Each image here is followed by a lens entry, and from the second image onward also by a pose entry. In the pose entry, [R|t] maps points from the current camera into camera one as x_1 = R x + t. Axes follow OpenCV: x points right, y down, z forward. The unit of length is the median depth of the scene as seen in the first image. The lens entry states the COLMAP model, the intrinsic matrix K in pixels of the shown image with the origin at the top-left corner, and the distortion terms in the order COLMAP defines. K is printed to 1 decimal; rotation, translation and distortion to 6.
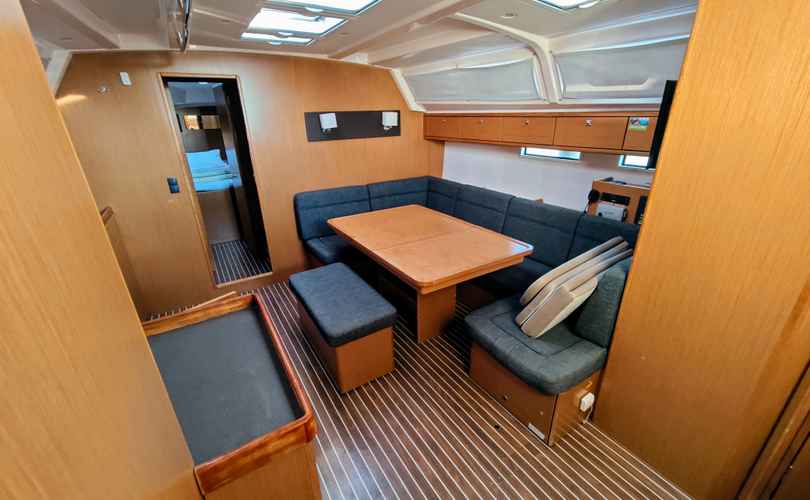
lens RADIAL K [[337.7, 0, 408.3], [0, 337.7, 246.0], [0, 0, 1]] dist [-0.002034, 0.003966]
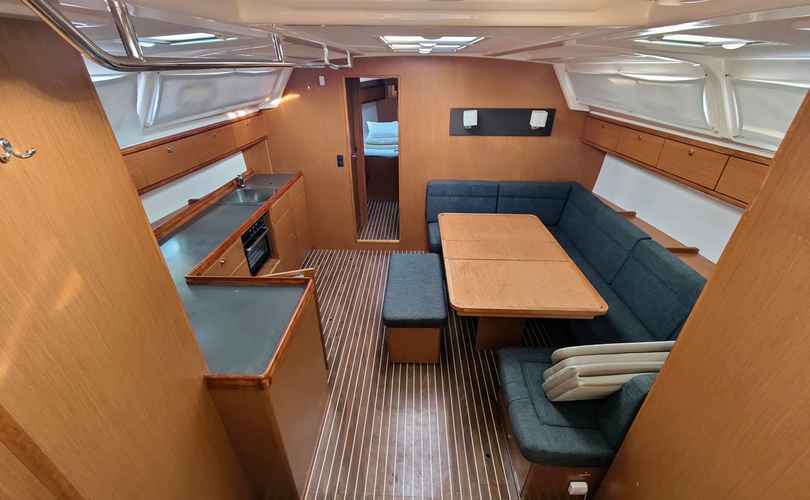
lens RADIAL K [[337.7, 0, 408.0], [0, 337.7, 246.8], [0, 0, 1]] dist [-0.002034, 0.003966]
pose [[0.831355, 0.286151, -0.476410, 0.229730], [-0.226005, 0.957244, 0.180571, -0.144461], [0.507711, -0.042448, 0.860481, -0.014296]]
